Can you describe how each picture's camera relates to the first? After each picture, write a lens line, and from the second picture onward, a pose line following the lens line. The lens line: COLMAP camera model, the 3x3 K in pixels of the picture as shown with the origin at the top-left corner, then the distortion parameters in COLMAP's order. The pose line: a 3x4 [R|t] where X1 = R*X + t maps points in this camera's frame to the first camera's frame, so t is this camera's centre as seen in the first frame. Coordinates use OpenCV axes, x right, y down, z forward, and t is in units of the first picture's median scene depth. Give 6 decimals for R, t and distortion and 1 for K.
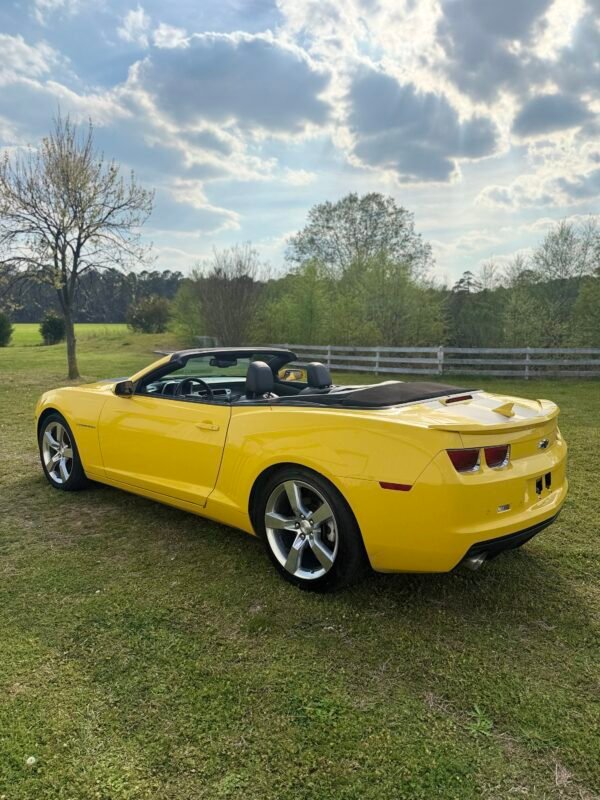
lens RADIAL K [[570.2, 0, 300.0], [0, 570.2, 400.0], [0, 0, 1]] dist [-0.010652, 0.002944]
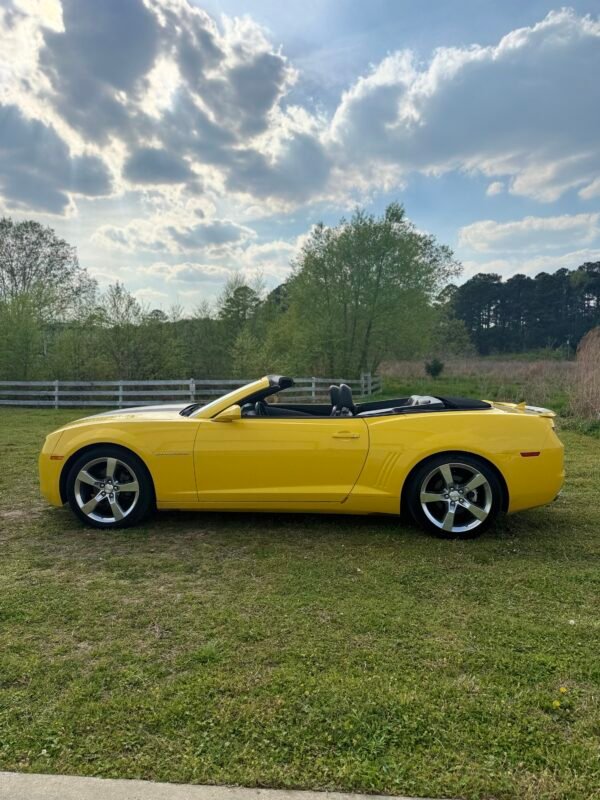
lens RADIAL K [[564.9, 0, 300.0], [0, 564.9, 400.0], [0, 0, 1]] dist [0.047140, -0.056878]
pose [[0.808431, -0.040216, 0.587215, -0.258042], [0.076976, 0.996318, -0.037741, 0.002490], [-0.583536, 0.075713, 0.808550, 0.016619]]
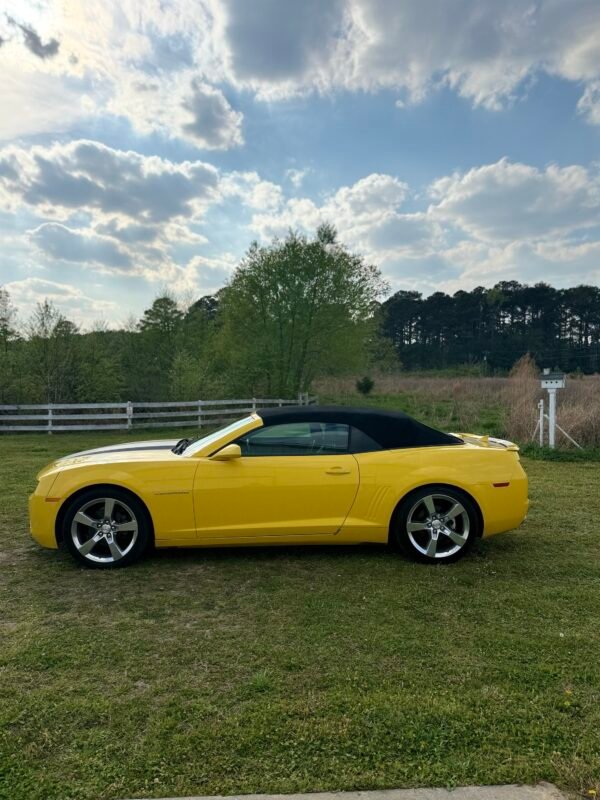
lens RADIAL K [[582.0, 0, 300.0], [0, 582.0, 400.0], [0, 0, 1]] dist [0.057115, -0.070591]
pose [[0.721770, -0.029519, 0.691503, -0.312436], [0.091112, 0.994448, -0.052649, -0.014571], [-0.686110, 0.101004, 0.720452, 0.017399]]
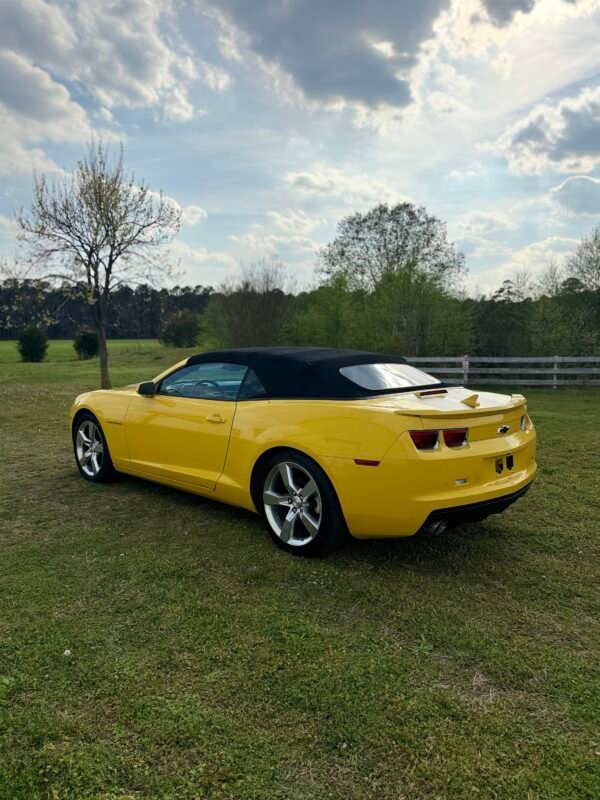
lens RADIAL K [[585.7, 0, 298.5], [0, 585.7, 403.7], [0, 0, 1]] dist [0.000303, -0.010847]
pose [[0.998072, -0.005539, -0.061825, 0.020493], [0.004294, 0.999786, -0.020247, 0.010758], [0.061924, 0.019942, 0.997882, -0.046072]]
